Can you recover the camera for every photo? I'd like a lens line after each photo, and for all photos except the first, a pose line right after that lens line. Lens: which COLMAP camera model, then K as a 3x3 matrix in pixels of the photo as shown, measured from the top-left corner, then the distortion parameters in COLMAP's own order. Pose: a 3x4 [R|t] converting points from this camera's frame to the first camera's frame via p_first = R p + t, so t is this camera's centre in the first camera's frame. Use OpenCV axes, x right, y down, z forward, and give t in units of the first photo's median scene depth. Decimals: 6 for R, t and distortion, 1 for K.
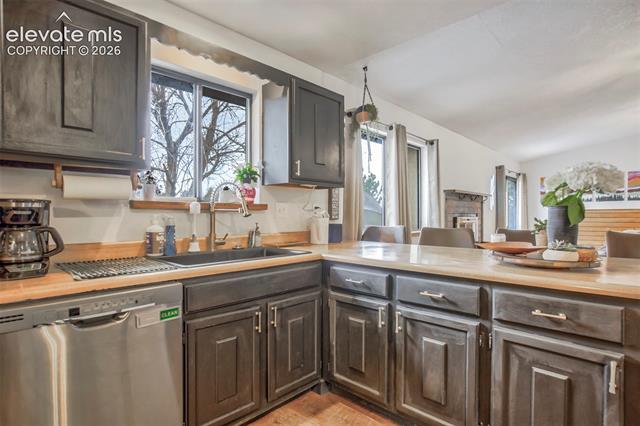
lens RADIAL K [[327.9, 0, 308.4], [0, 327.9, 214.9], [0, 0, 1]] dist [-0.004985, 0.001433]
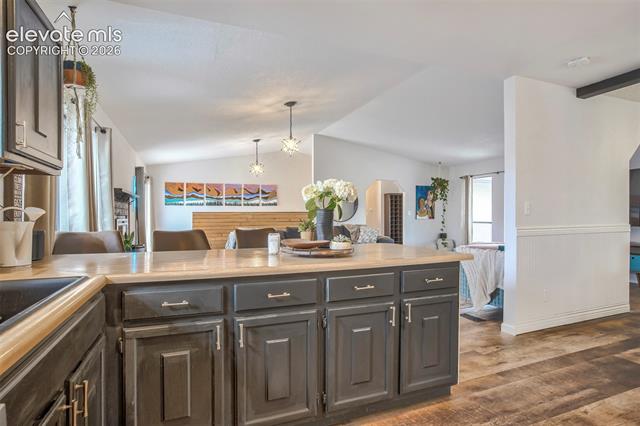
lens RADIAL K [[327.9, 0, 308.4], [0, 327.9, 214.9], [0, 0, 1]] dist [-0.004985, 0.001433]
pose [[0.421850, 0.005934, 0.906646, -0.419256], [-0.005707, 0.999976, -0.003889, -0.004069], [-0.906648, -0.003534, 0.421874, 0.396375]]
